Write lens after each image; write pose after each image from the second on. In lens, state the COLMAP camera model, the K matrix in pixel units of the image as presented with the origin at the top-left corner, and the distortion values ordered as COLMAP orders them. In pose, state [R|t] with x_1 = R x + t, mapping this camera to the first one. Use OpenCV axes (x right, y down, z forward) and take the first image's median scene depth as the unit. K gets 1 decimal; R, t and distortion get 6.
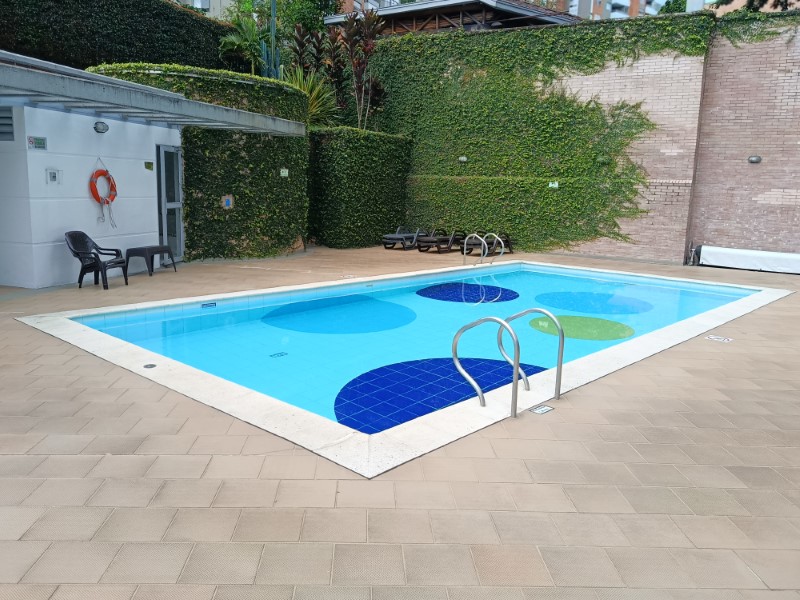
lens RADIAL K [[656.3, 0, 395.9], [0, 656.3, 304.1], [0, 0, 1]] dist [0.070453, -0.117296]
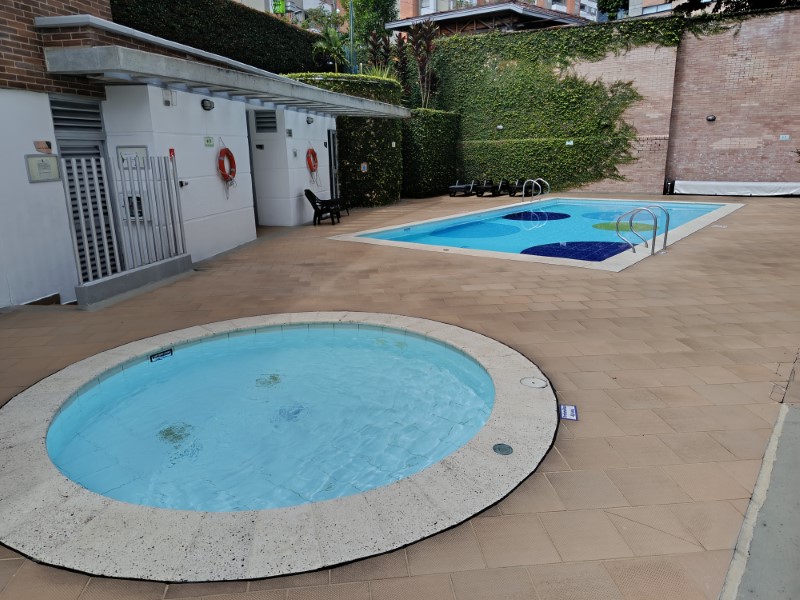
lens RADIAL K [[562.0, 0, 399.7], [0, 562.0, 305.9], [0, 0, 1]] dist [0.046267, -0.062060]
pose [[0.996768, -0.065874, 0.045972, -0.216674], [0.061541, 0.994036, 0.090024, 0.036530], [-0.051628, -0.086904, 0.994878, -0.230311]]
